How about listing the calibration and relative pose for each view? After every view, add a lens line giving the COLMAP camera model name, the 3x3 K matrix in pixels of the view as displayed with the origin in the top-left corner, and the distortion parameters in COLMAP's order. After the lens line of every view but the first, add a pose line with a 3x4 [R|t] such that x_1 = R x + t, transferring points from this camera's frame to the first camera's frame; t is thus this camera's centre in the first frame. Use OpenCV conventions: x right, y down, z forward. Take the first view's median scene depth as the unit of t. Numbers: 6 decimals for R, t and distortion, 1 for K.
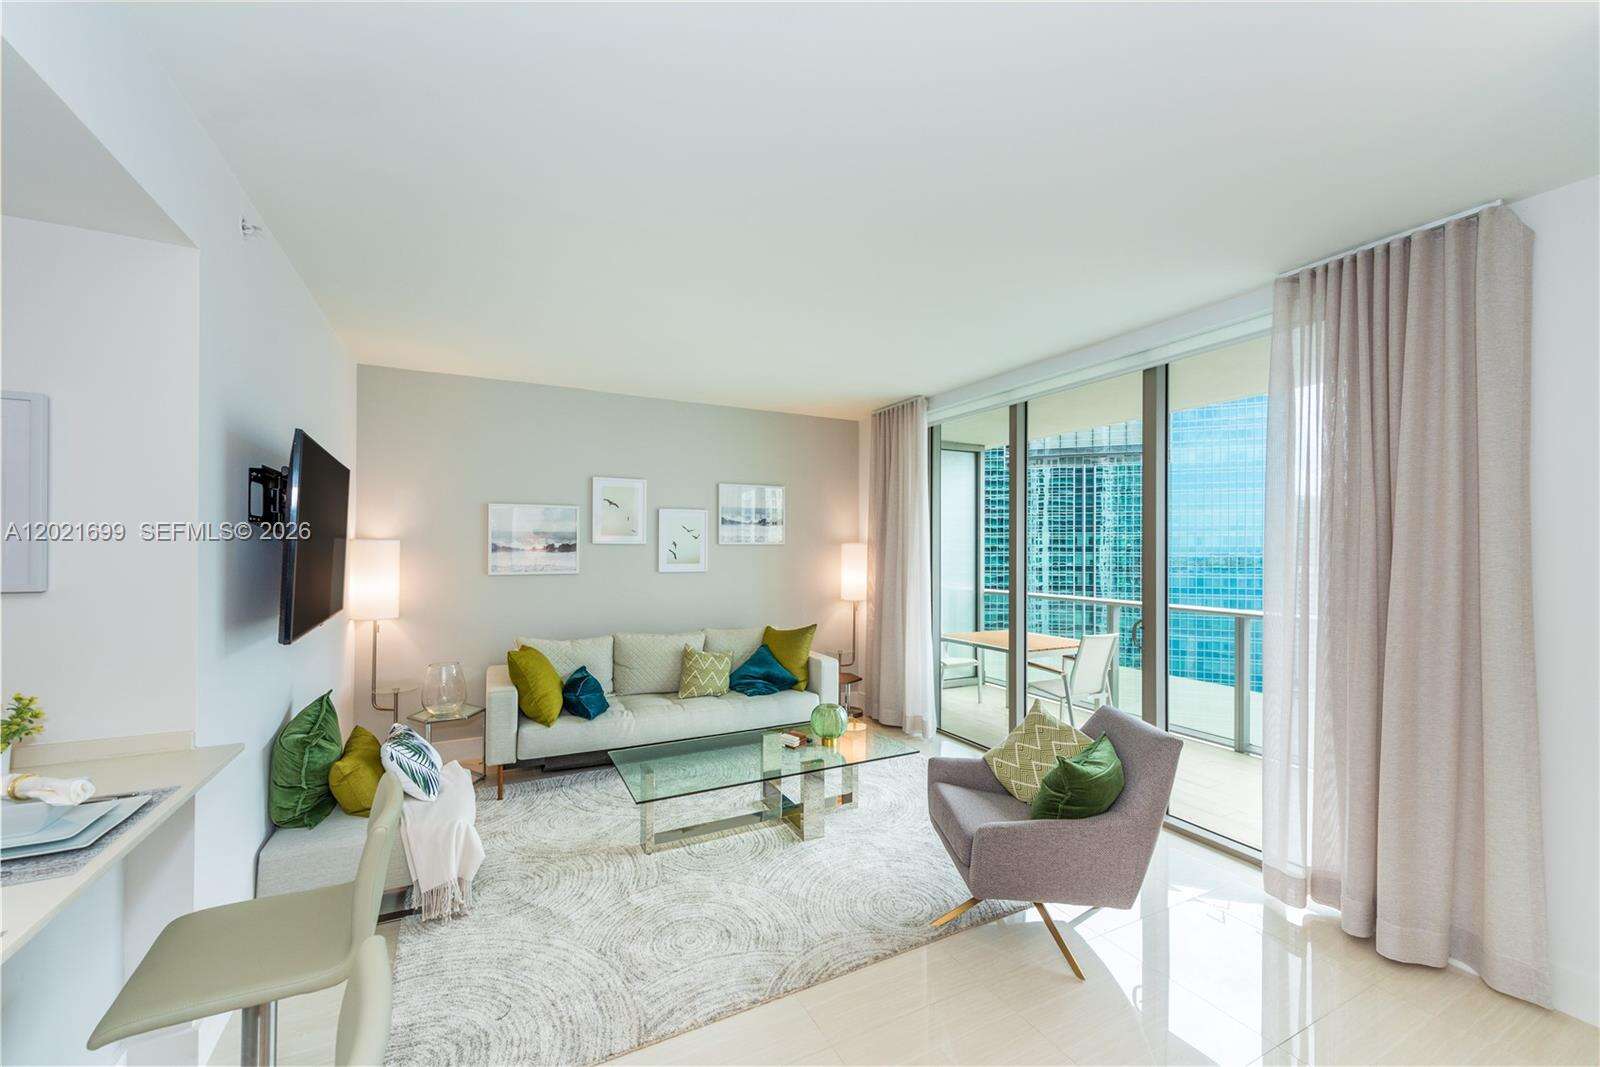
lens RADIAL K [[629.7, 0, 789.7], [0, 629.7, 548.1], [0, 0, 1]] dist [0.016424, -0.005167]
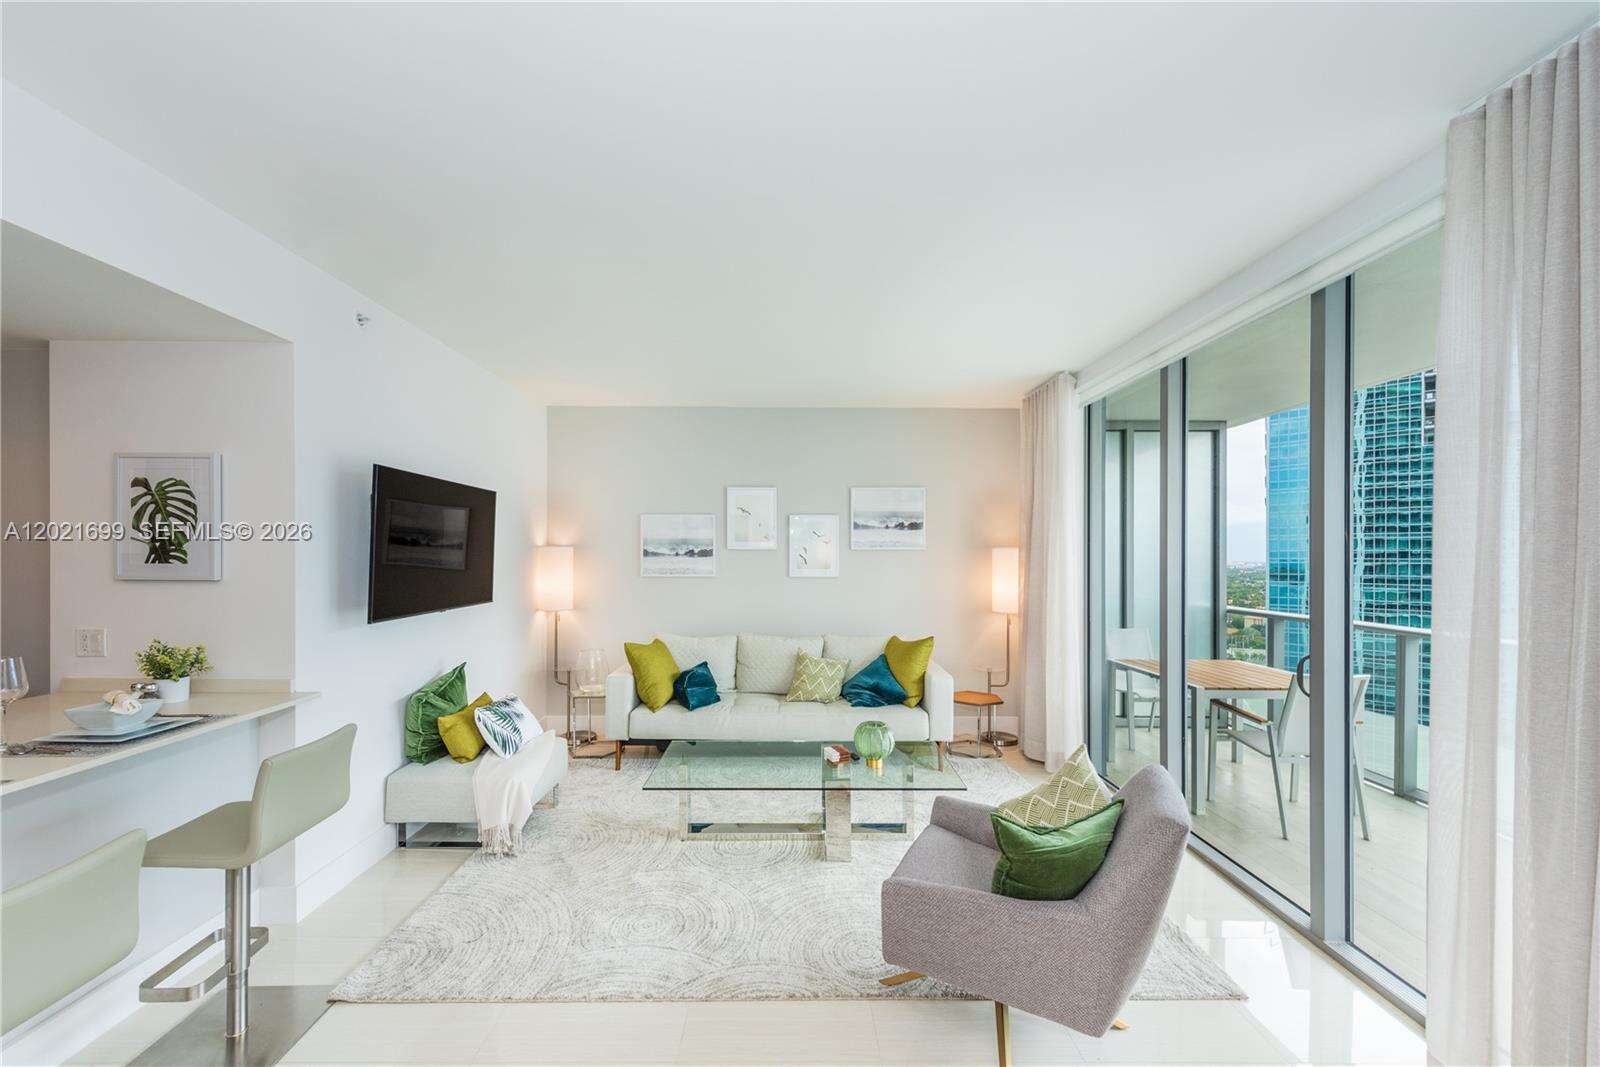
lens RADIAL K [[629.7, 0, 790.0], [0, 629.7, 560.6], [0, 0, 1]] dist [0.016424, -0.005167]
pose [[0.893549, 0.005599, -0.448930, 0.323557], [-0.000257, 0.999928, 0.011961, -0.000769], [0.448965, -0.010573, 0.893487, 0.103738]]
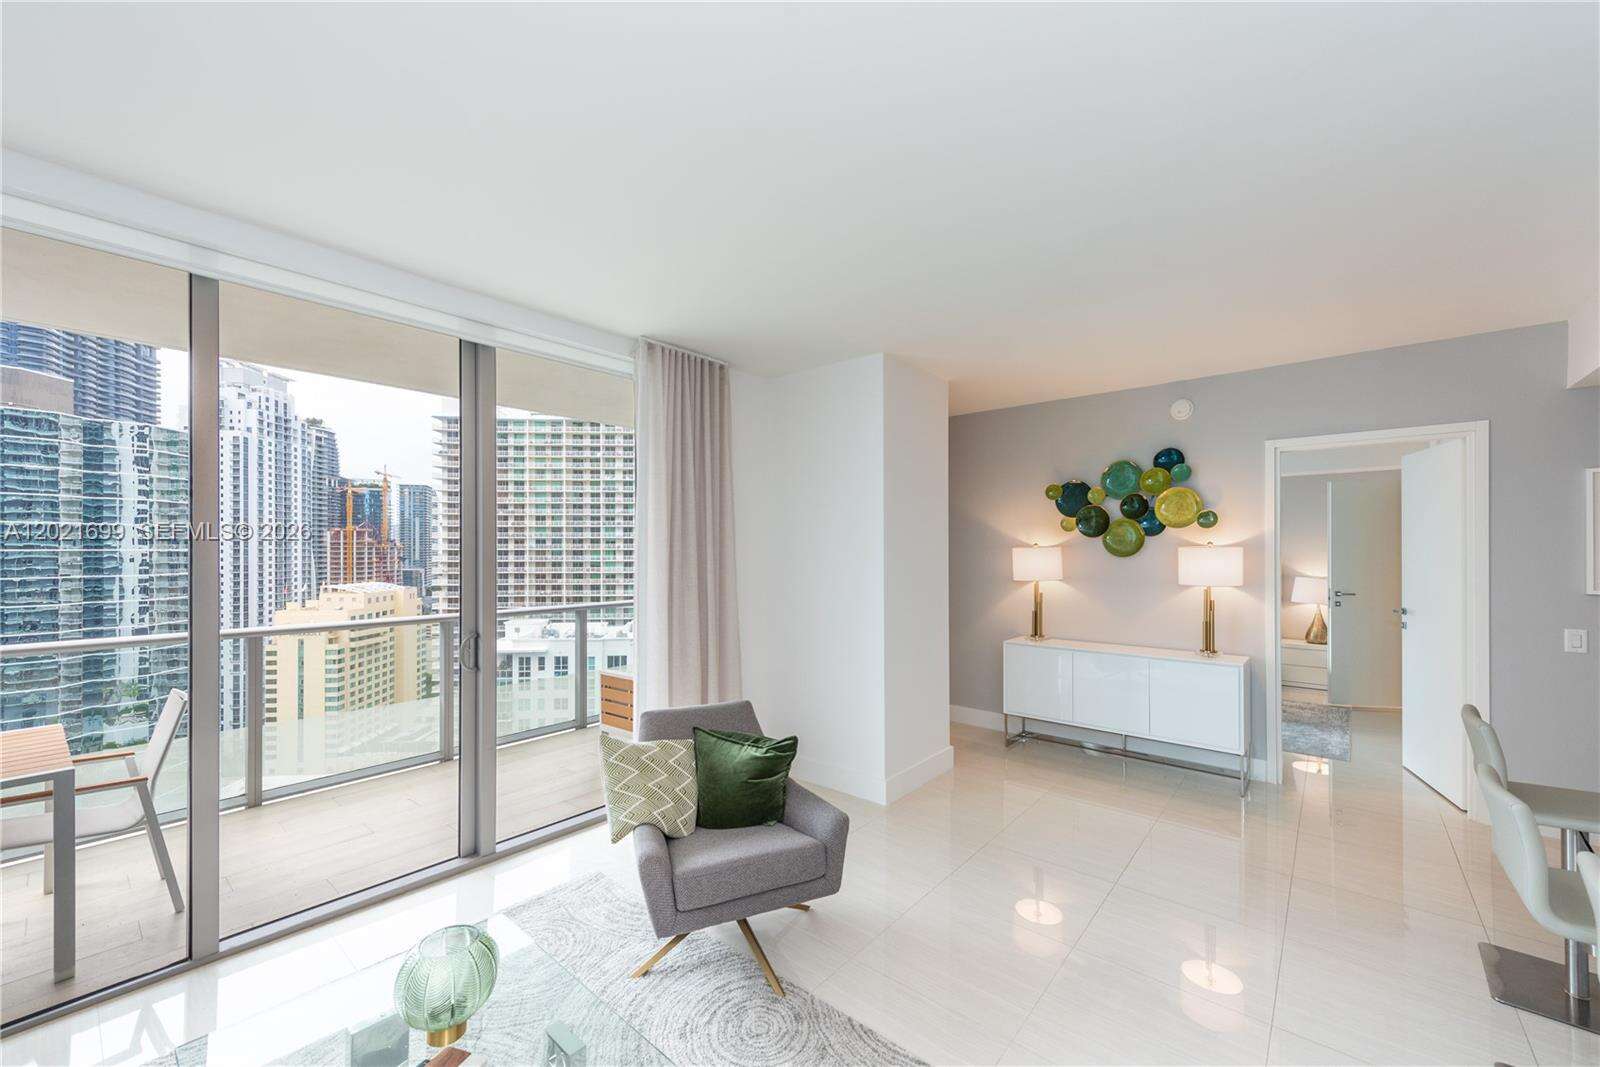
lens RADIAL K [[629.7, 0, 792.7], [0, 629.7, 555.3], [0, 0, 1]] dist [0.016424, -0.005167]
pose [[-0.379987, -0.008655, 0.924951, -0.362508], [-0.001296, 0.999960, 0.008825, -0.003105], [-0.924991, 0.002155, -0.379983, 0.842350]]
